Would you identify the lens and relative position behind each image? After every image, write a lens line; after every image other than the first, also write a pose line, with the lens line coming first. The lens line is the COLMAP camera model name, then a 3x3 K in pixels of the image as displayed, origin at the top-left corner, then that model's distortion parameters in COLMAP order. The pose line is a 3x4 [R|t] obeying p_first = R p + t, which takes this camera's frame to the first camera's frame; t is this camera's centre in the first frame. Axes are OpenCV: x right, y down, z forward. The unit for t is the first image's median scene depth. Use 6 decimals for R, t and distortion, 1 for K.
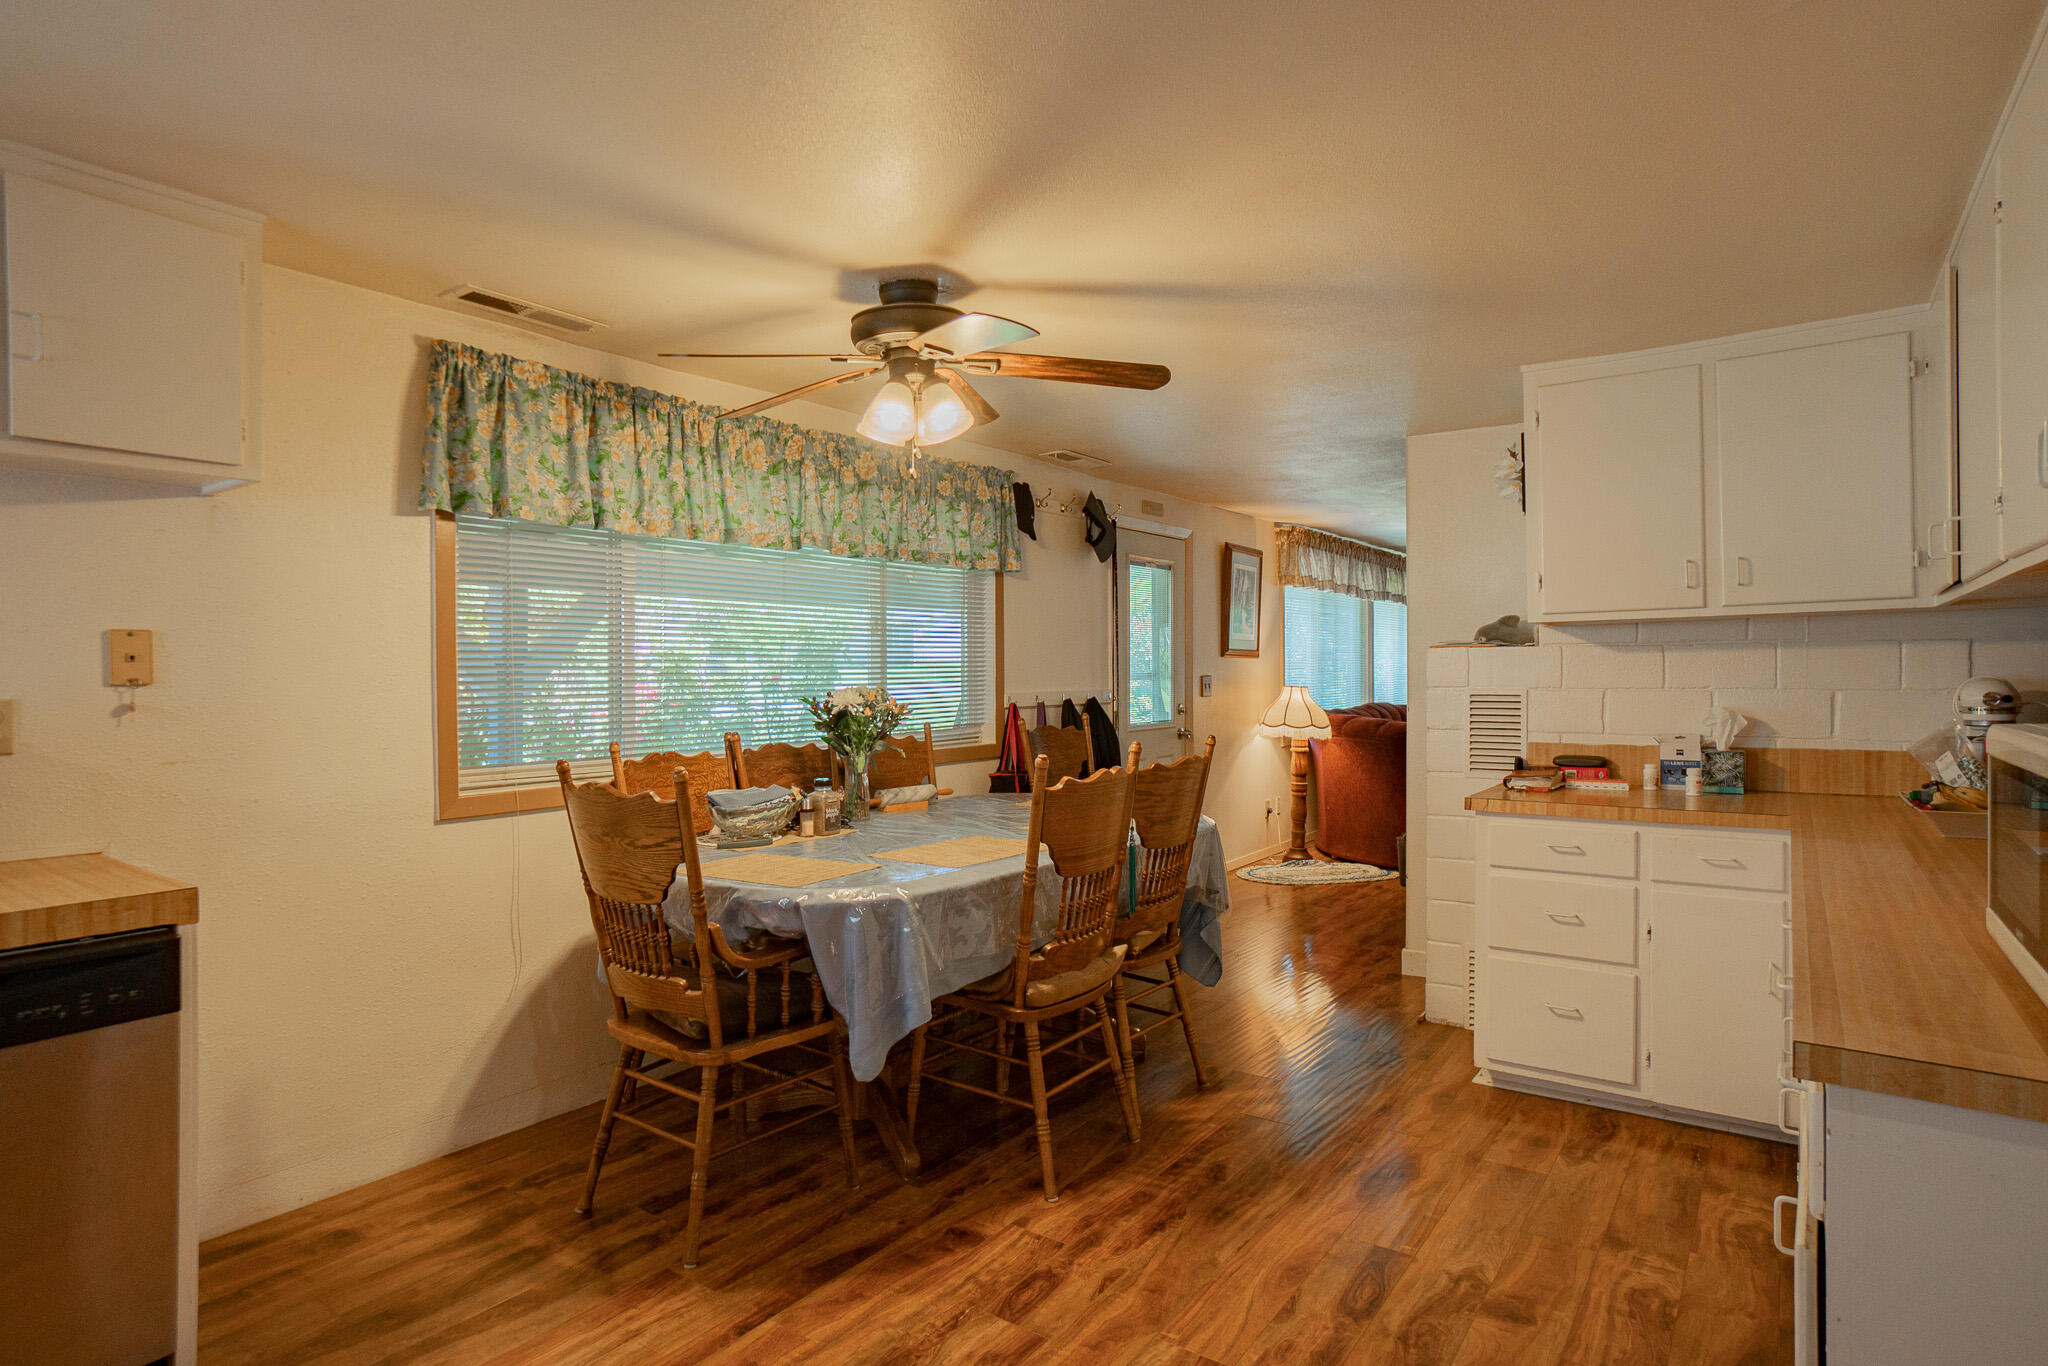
lens RADIAL K [[1112.2, 0, 1002.9], [0, 1112.2, 670.4], [0, 0, 1]] dist [-0.014655, 0.001011]
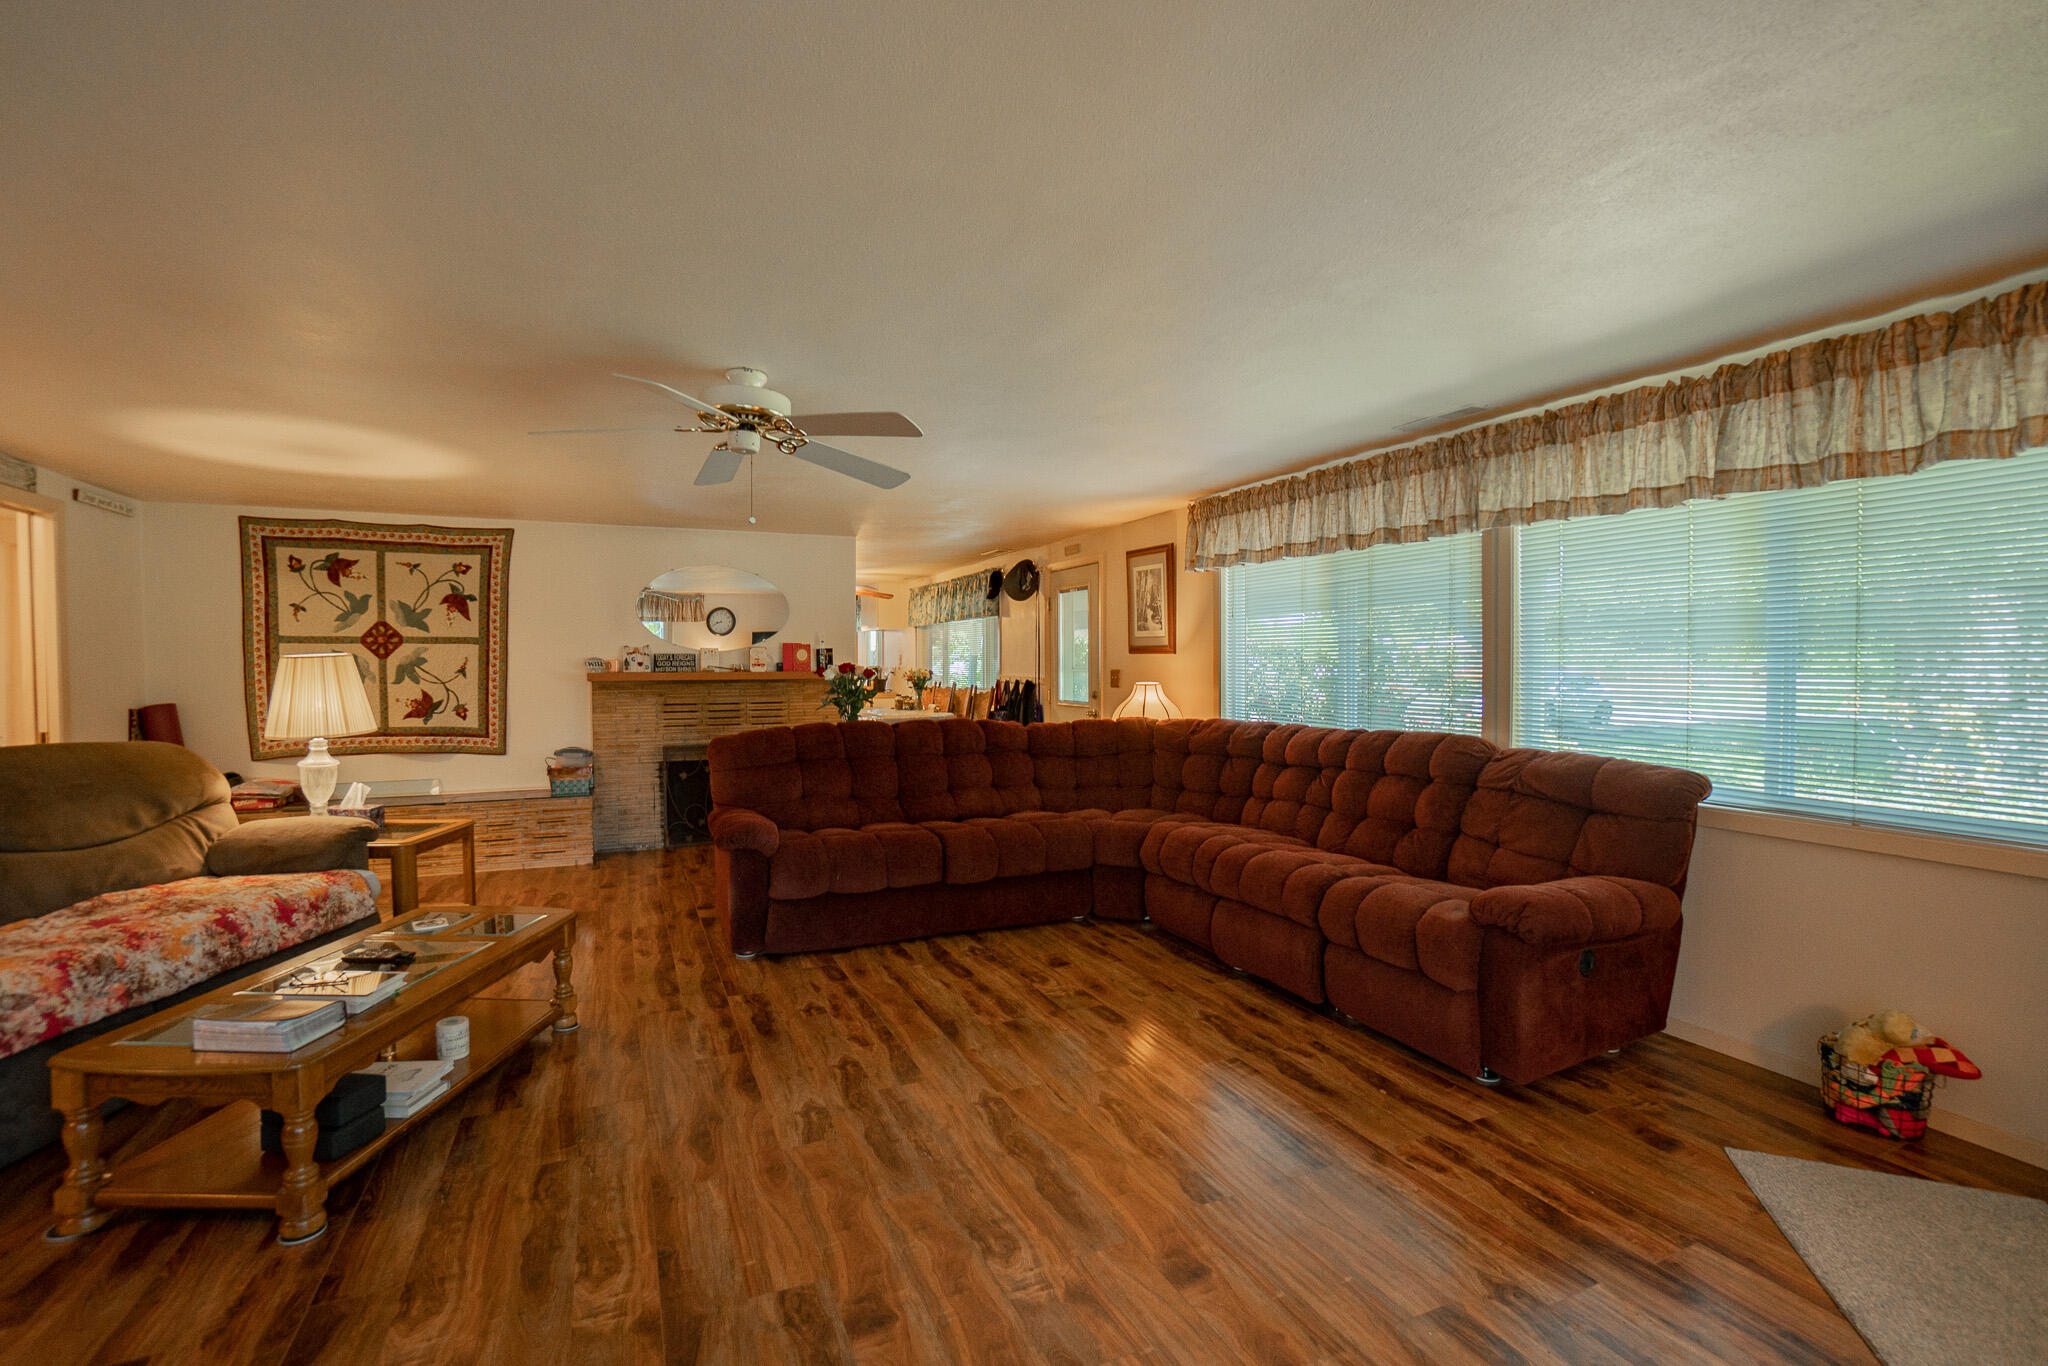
lens RADIAL K [[923.0, 0, 1010.5], [0, 923.0, 675.4], [0, 0, 1]] dist [-0.035794, 0.004398]
pose [[-0.495425, 0.020214, -0.868415, 2.293681], [0.001749, 0.999750, 0.022273, -0.022251], [0.868649, 0.009516, -0.495337, 2.904164]]
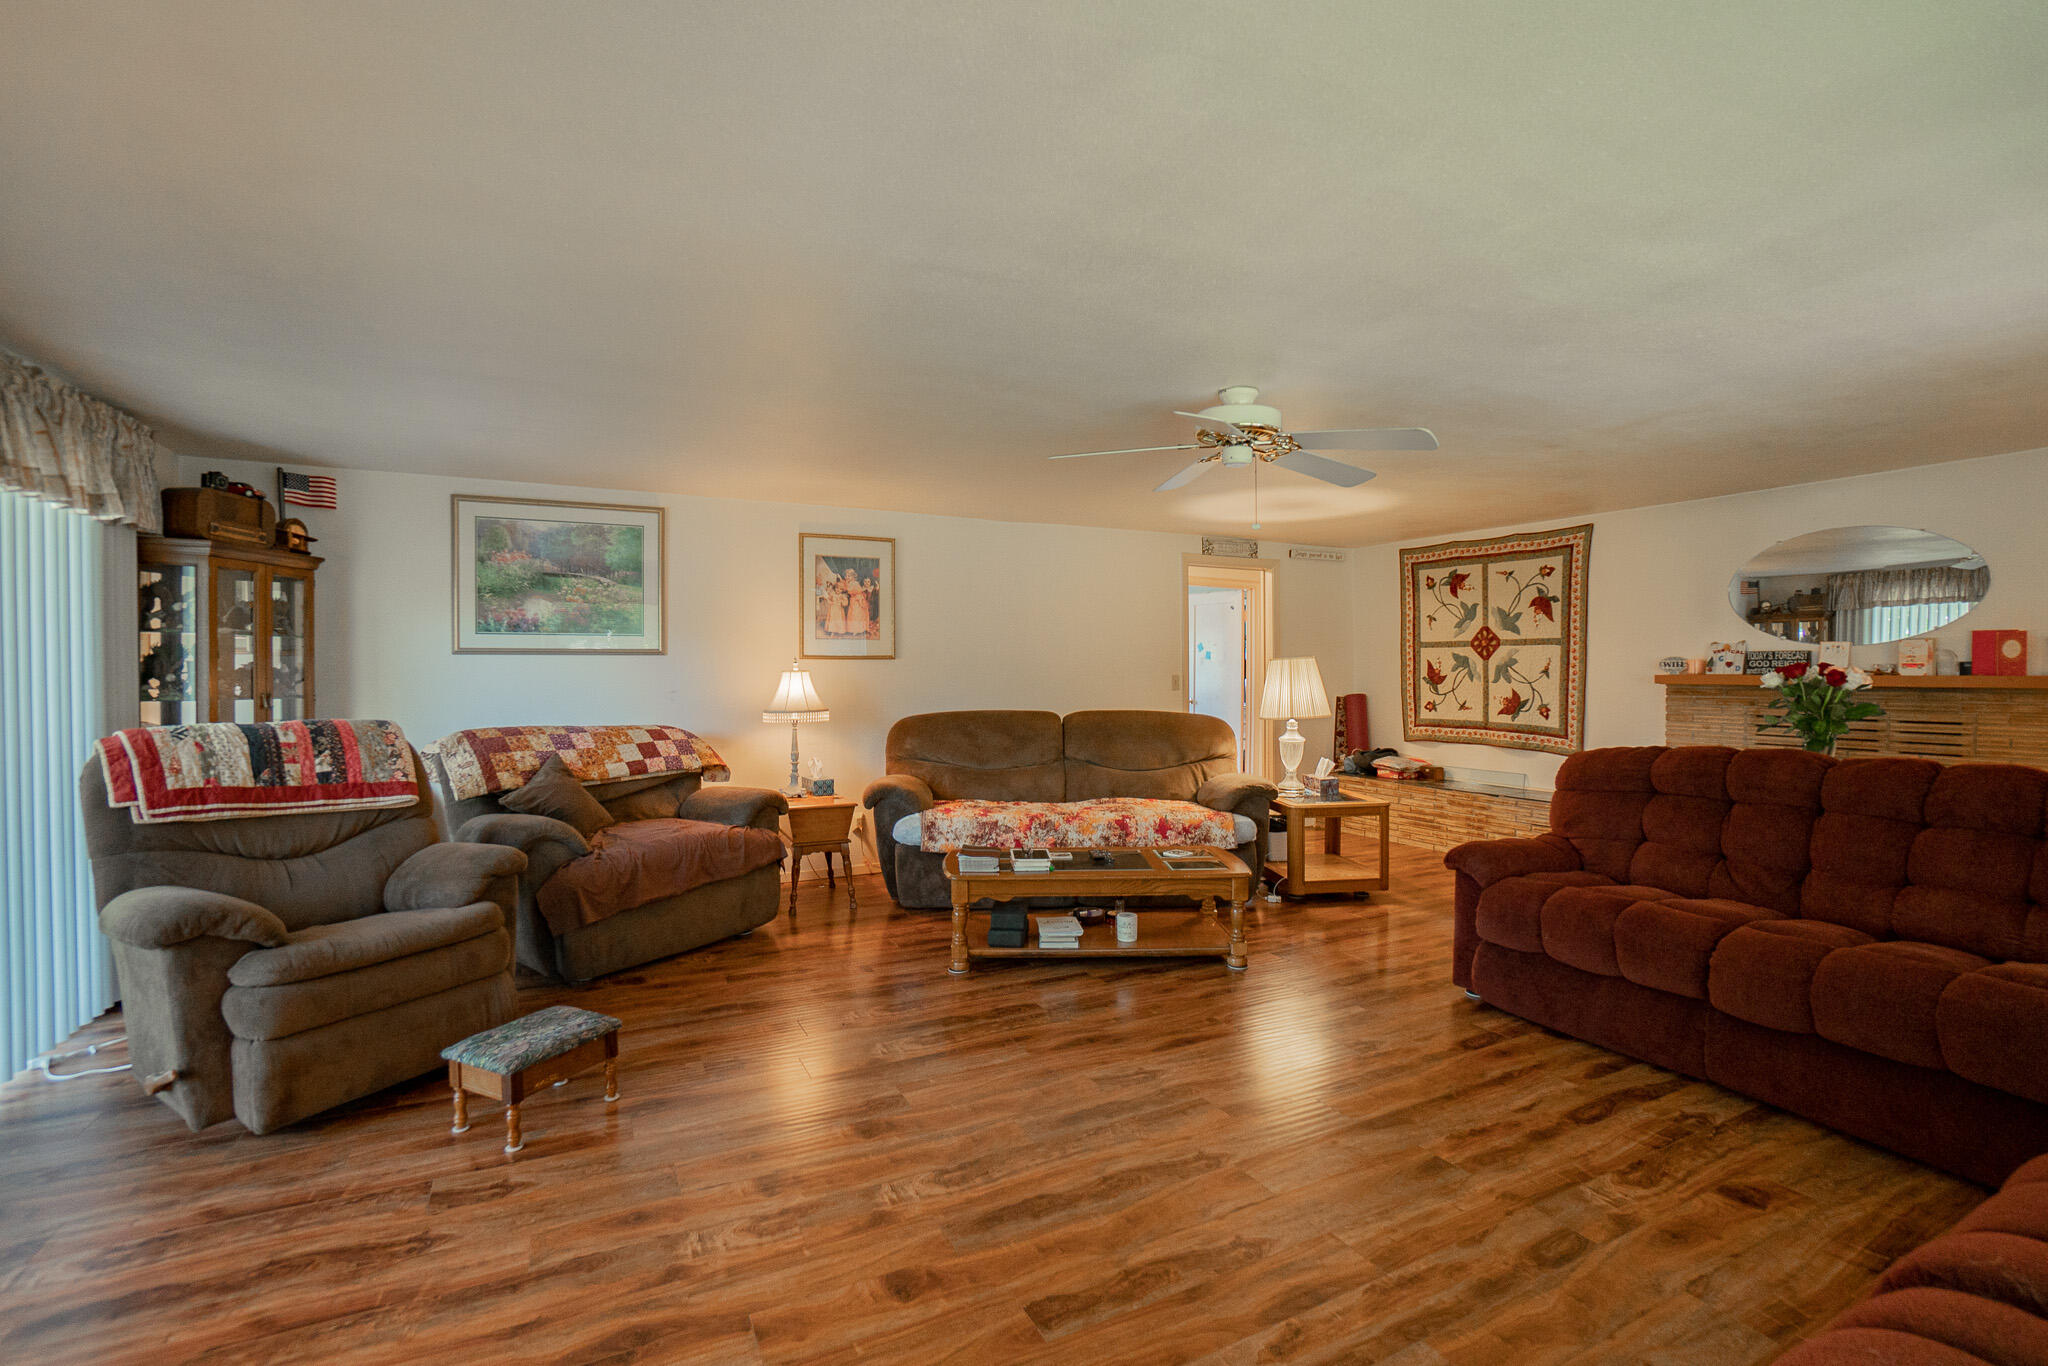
lens RADIAL K [[923.0, 0, 1010.9], [0, 923.0, 680.2], [0, 0, 1]] dist [-0.035794, 0.004398]
pose [[-0.889348, 0.003738, 0.457215, 1.385257], [0.010958, 0.999854, 0.013141, -0.011166], [-0.457099, 0.016697, -0.889259, 3.196729]]
